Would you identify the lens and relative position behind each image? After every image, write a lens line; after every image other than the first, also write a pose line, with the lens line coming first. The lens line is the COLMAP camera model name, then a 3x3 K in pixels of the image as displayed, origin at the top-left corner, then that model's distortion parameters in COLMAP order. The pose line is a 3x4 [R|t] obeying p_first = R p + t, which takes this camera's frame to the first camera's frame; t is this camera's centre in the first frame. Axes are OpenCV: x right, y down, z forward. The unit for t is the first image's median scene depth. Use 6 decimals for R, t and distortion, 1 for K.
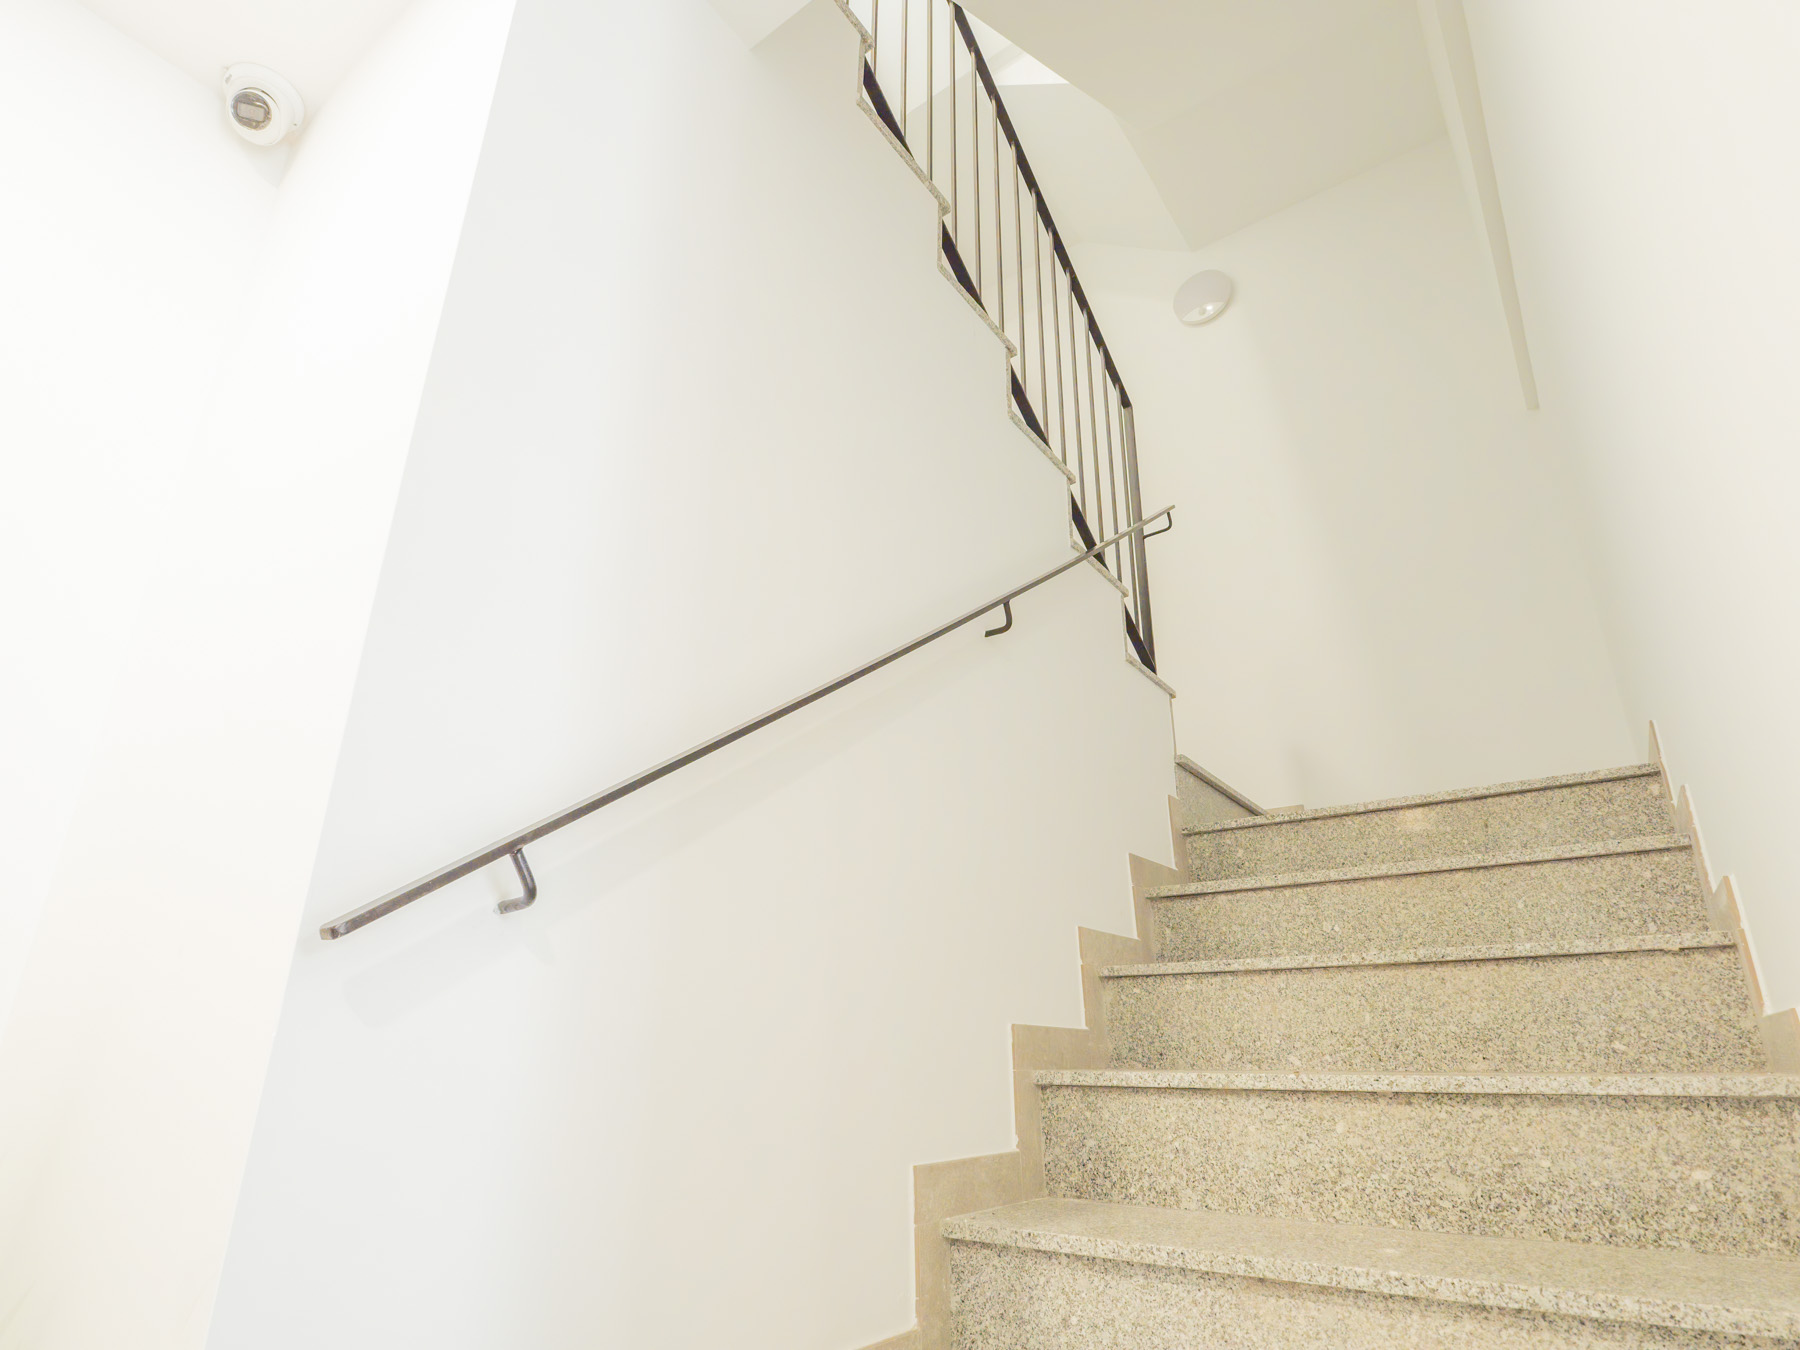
lens RADIAL K [[965.8, 0, 910.4], [0, 965.8, 695.1], [0, 0, 1]] dist [-0.000248, 0.000001]
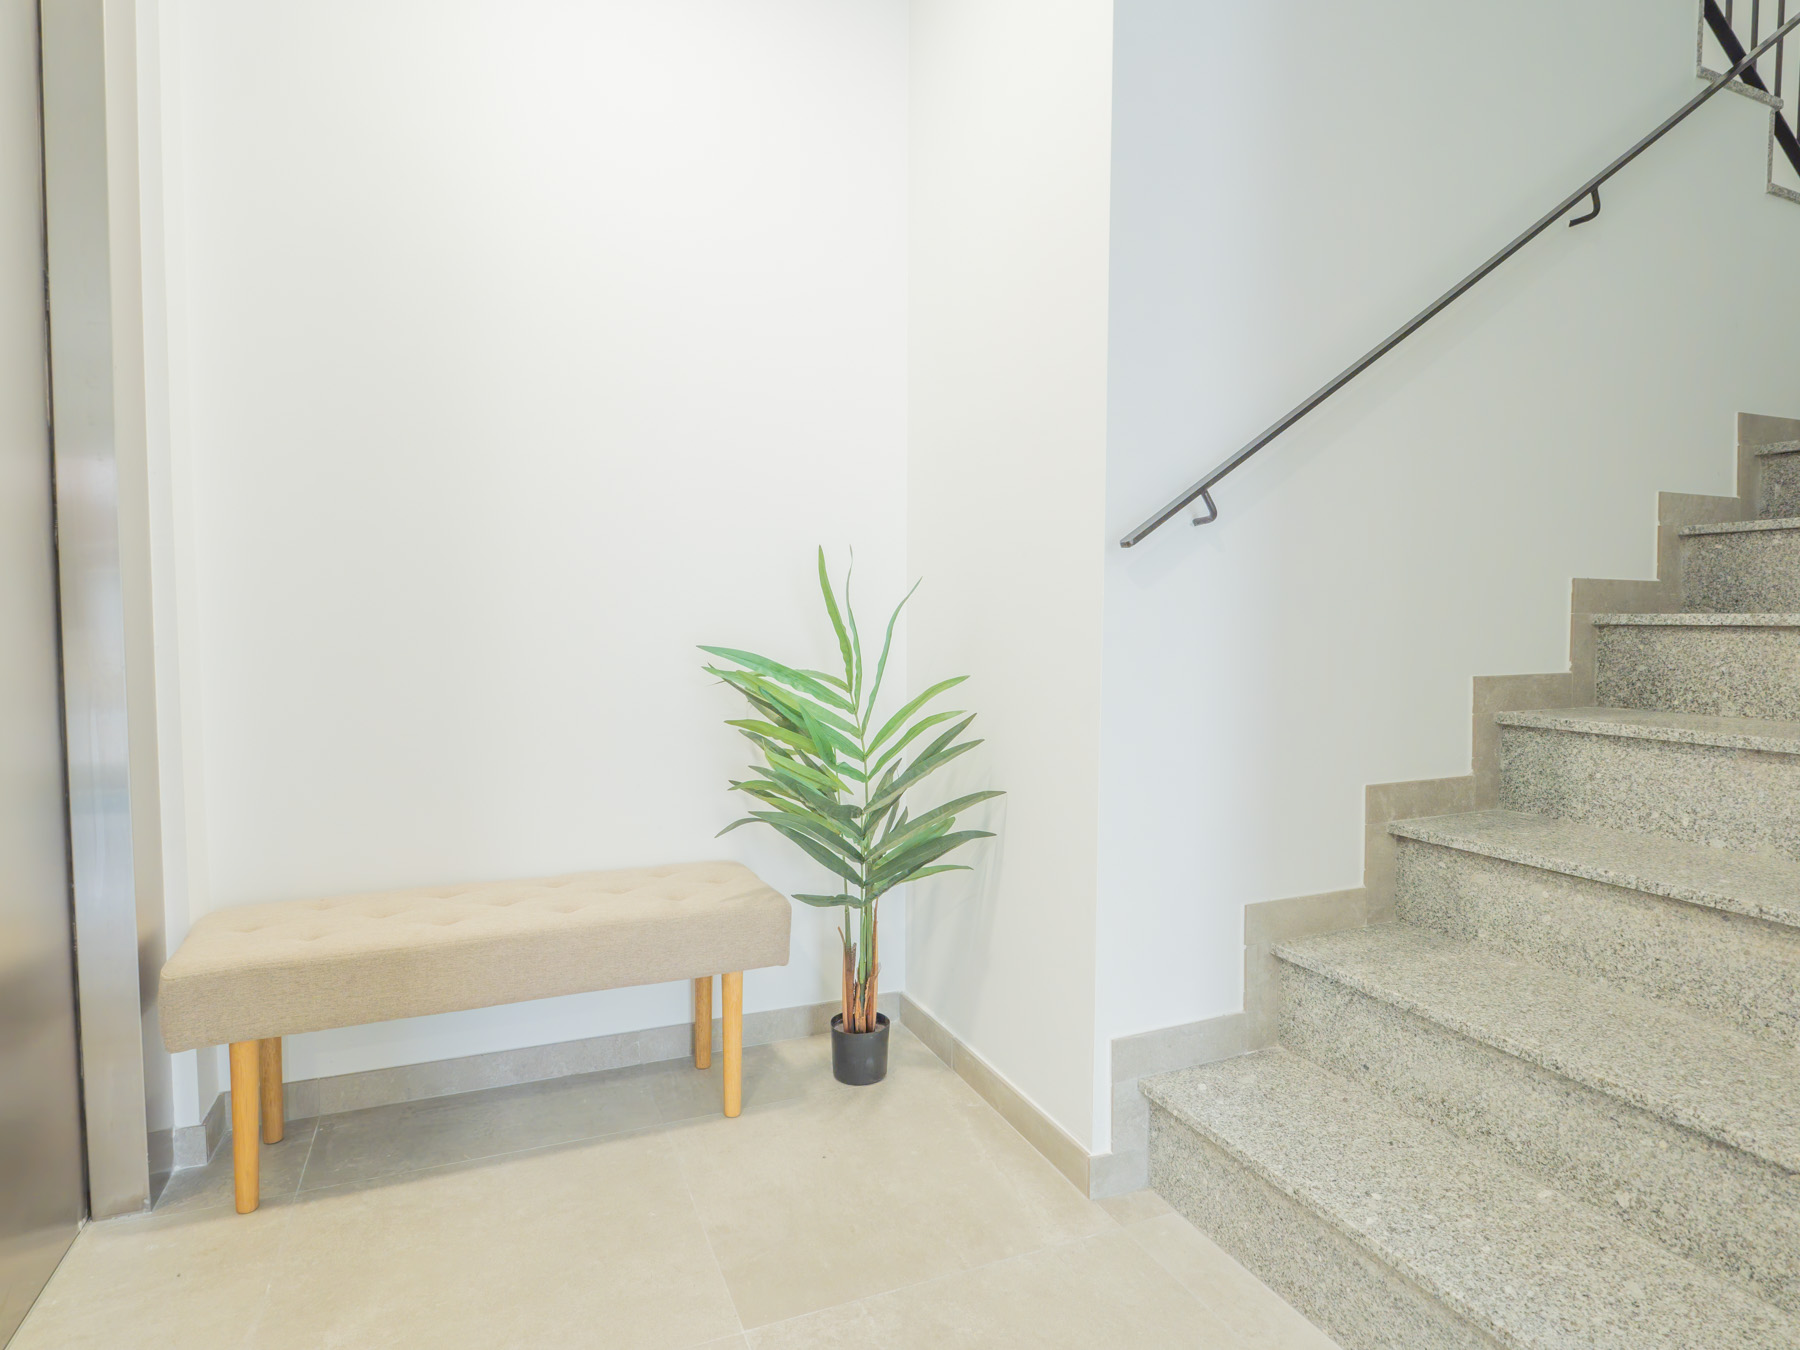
lens RADIAL K [[994.0, 0, 905.7], [0, 994.0, 683.1], [0, 0, 1]] dist [-0.001174, -0.000937]
pose [[0.855830, 0.029769, -0.516400, 0.039862], [0.185679, 0.914122, 0.360422, -0.162386], [0.482782, -0.404345, 0.776806, -0.480040]]
